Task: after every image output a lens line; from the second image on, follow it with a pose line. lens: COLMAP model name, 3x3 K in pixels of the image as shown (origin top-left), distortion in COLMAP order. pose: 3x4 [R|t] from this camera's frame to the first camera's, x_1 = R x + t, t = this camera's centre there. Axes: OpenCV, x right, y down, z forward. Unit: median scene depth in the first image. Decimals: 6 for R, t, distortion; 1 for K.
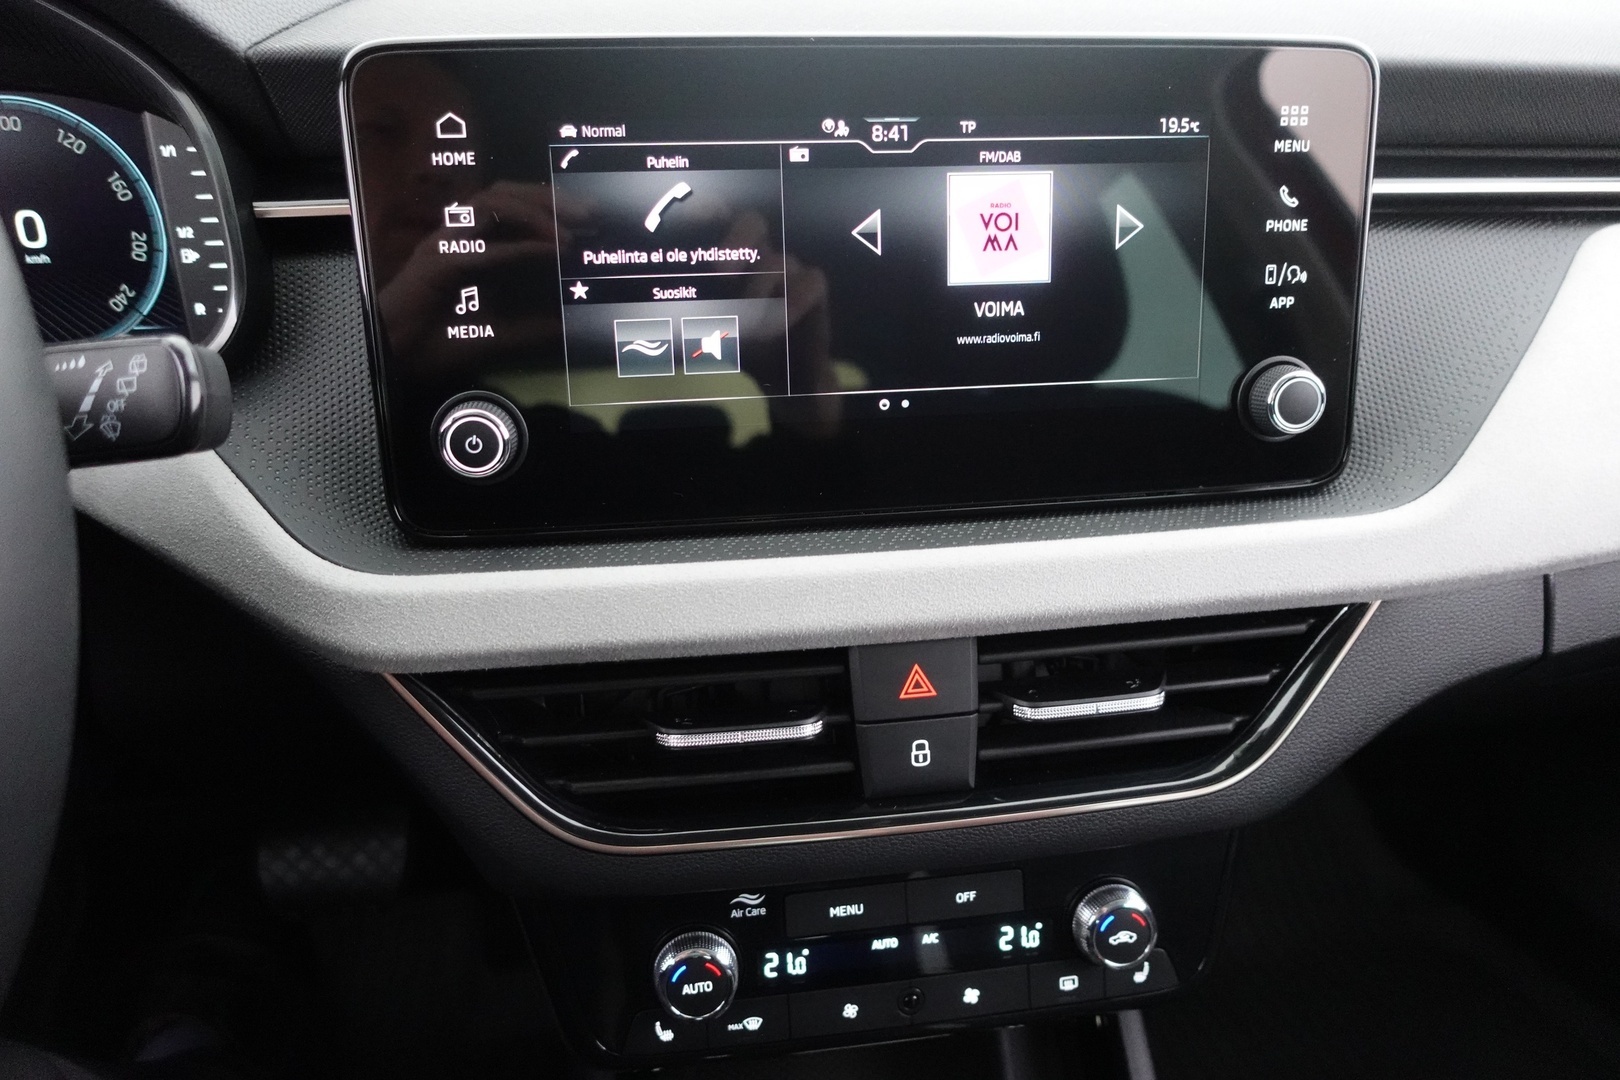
lens RADIAL K [[1098.2, 0, 802.8], [0, 1098.2, 546.4], [0, 0, 1]] dist [-0.018520, 0.008323]
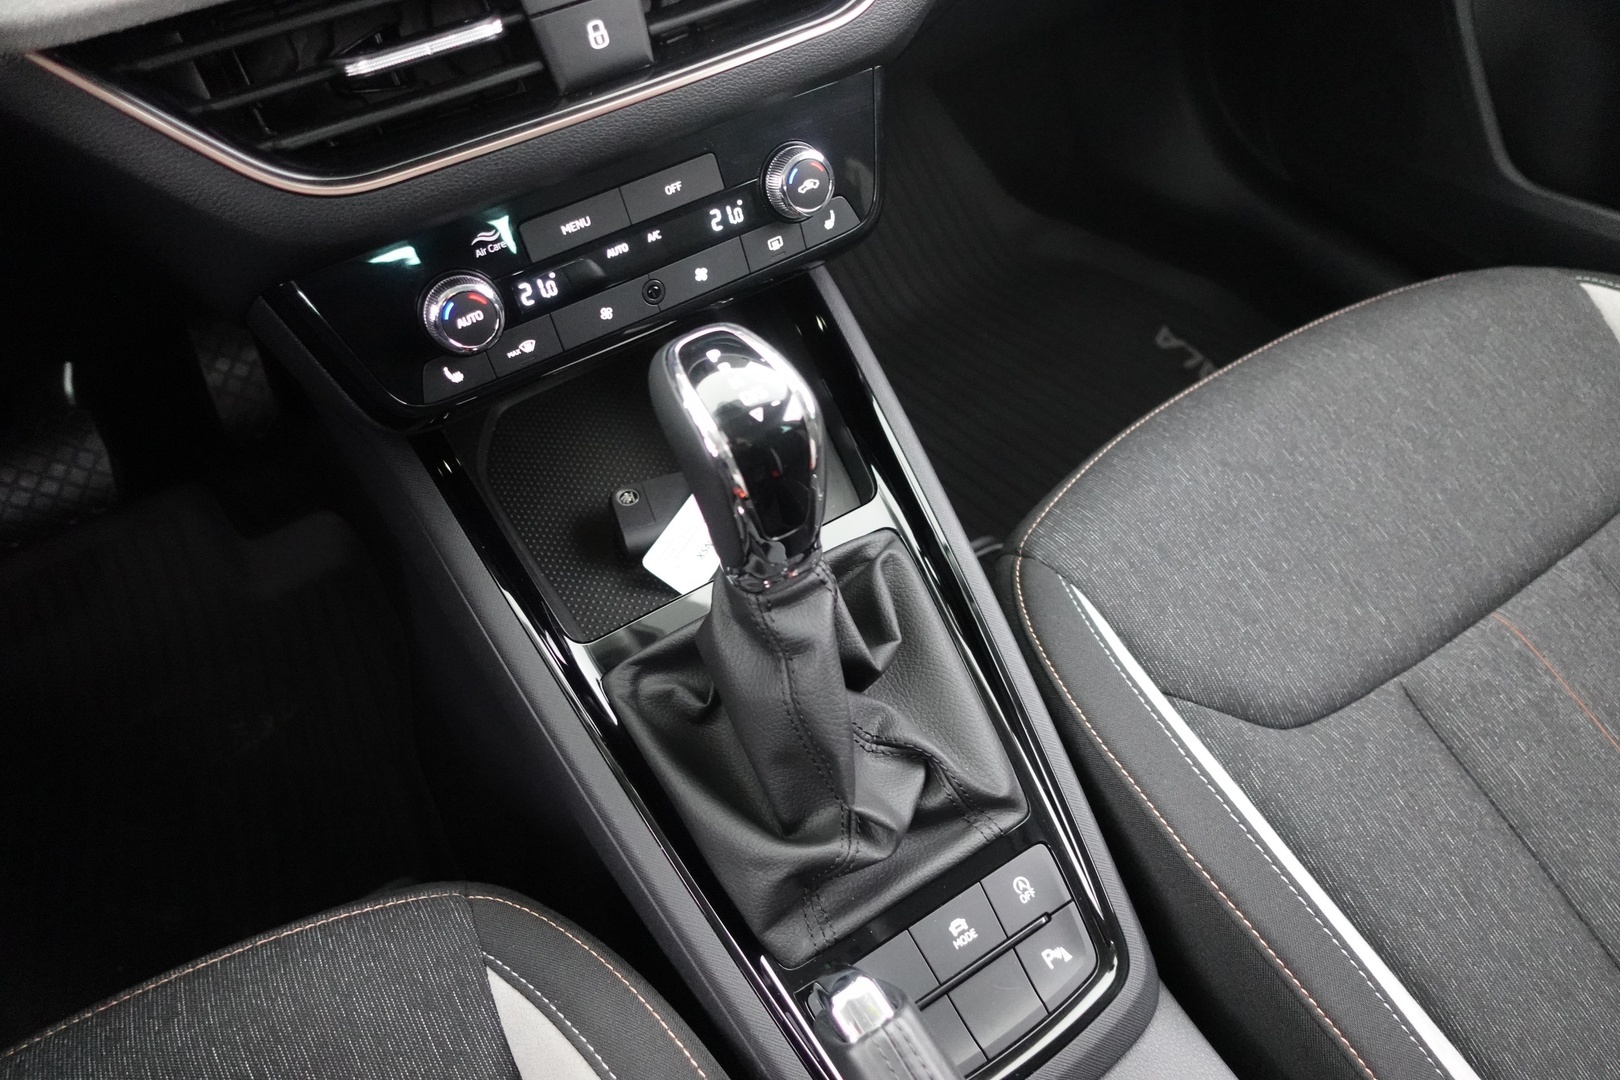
lens RADIAL K [[1098.2, 0, 816.4], [0, 1098.2, 549.8], [0, 0, 1]] dist [-0.018520, 0.008323]
pose [[0.912341, -0.338612, 0.230164, -0.109490], [0.219874, 0.879419, 0.422229, 0.214040], [-0.345383, -0.334610, 0.876782, -0.179182]]
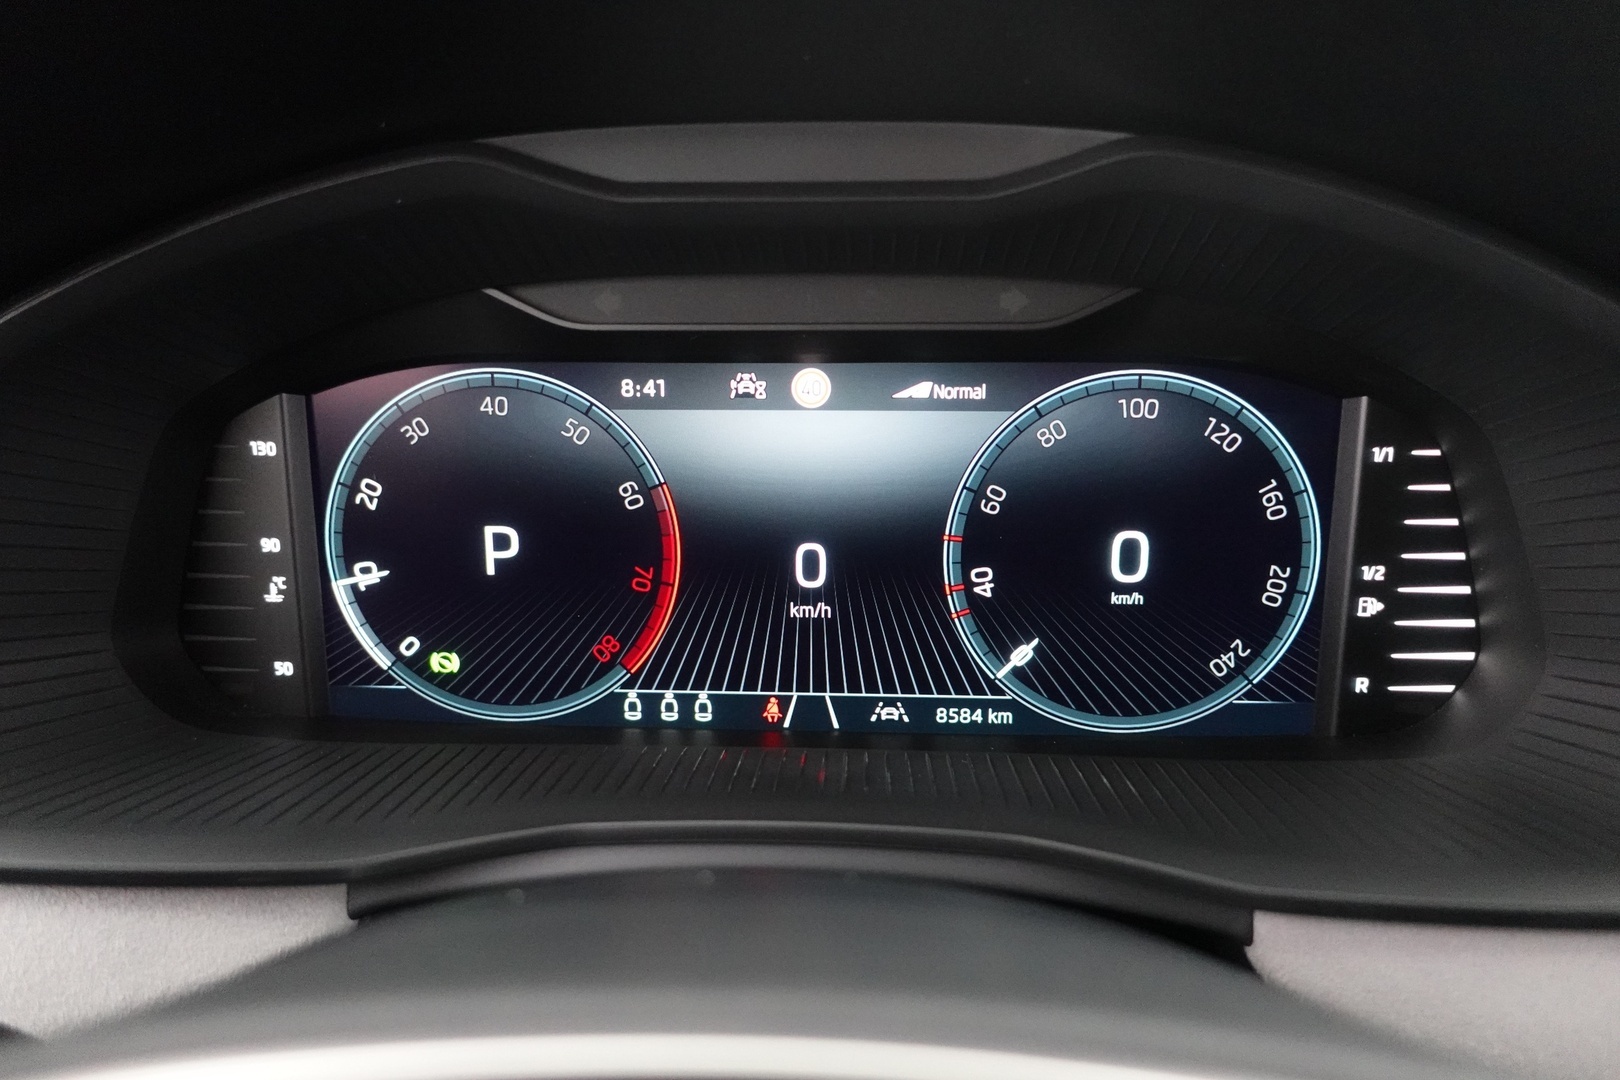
lens RADIAL K [[1098.2, 0, 805.4], [0, 1098.2, 540.7], [0, 0, 1]] dist [-0.018520, 0.008323]
pose [[0.982721, 0.043555, -0.179897, -0.872537], [-0.072944, 0.984395, -0.160143, -0.198098], [0.170115, 0.170498, 0.970562, 0.343311]]
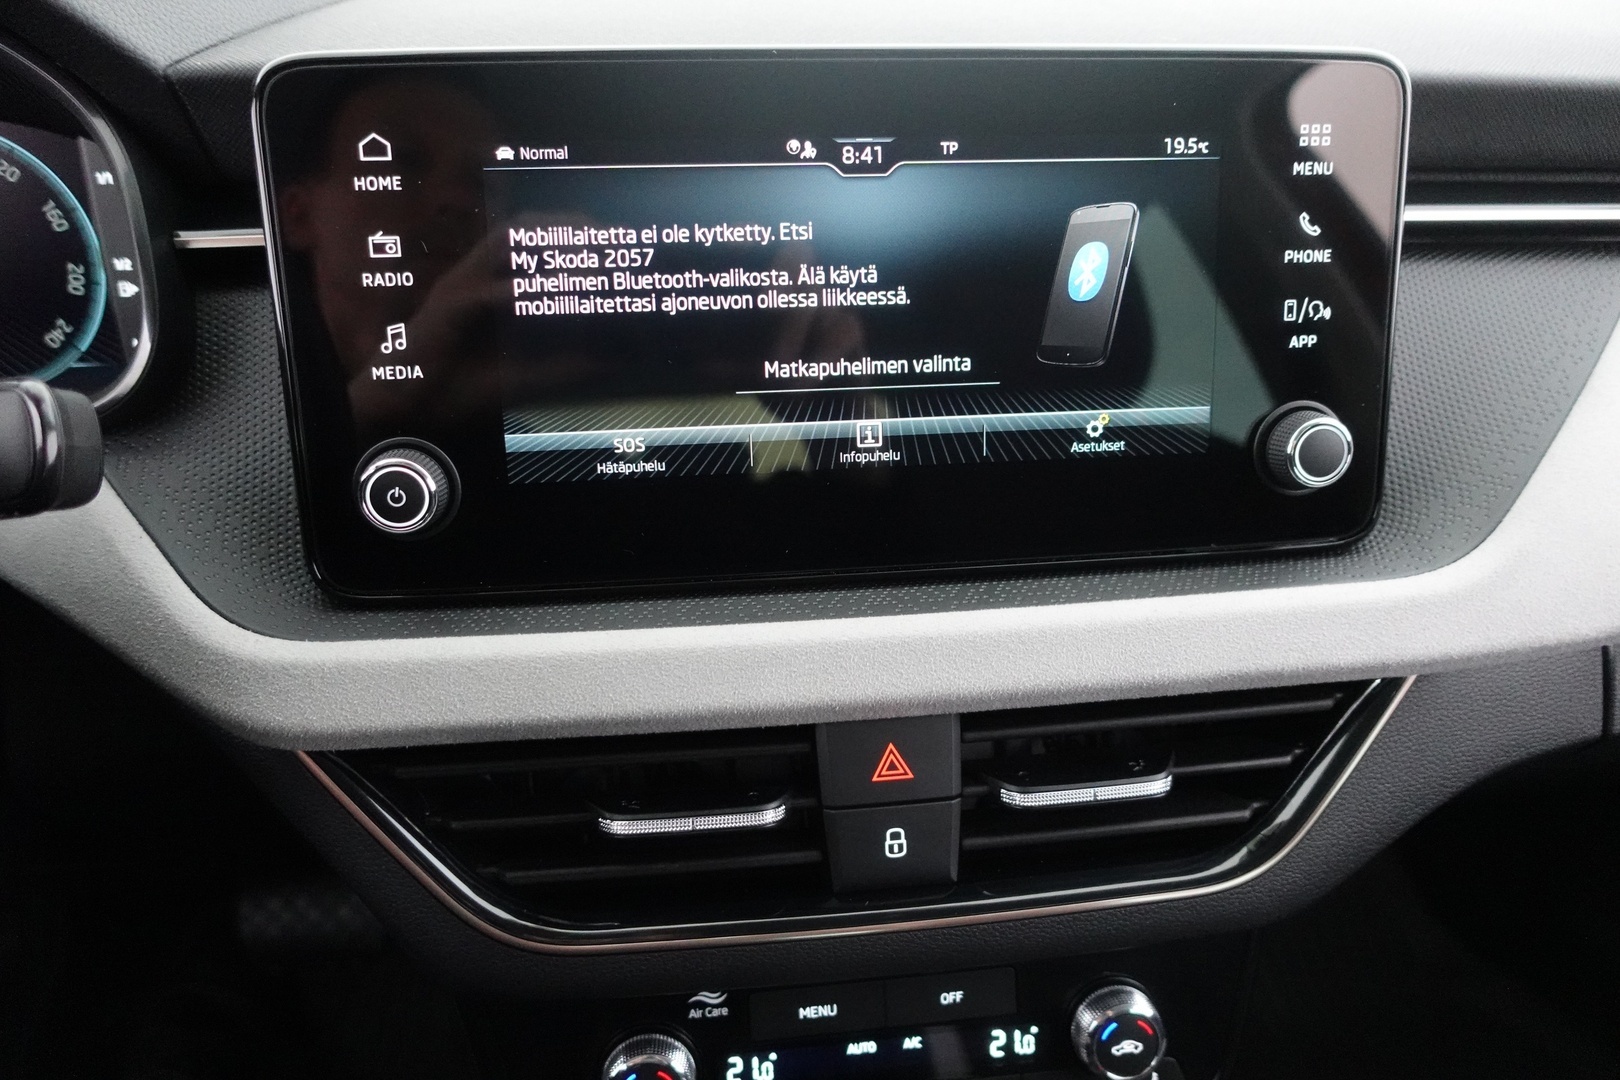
lens RADIAL K [[1098.2, 0, 803.7], [0, 1098.2, 547.0], [0, 0, 1]] dist [-0.018520, 0.008323]
pose [[0.999645, 0.006542, -0.025816, 0.050756], [-0.007255, 0.999592, -0.027629, -0.025505], [0.025625, 0.027807, 0.999285, 0.093484]]
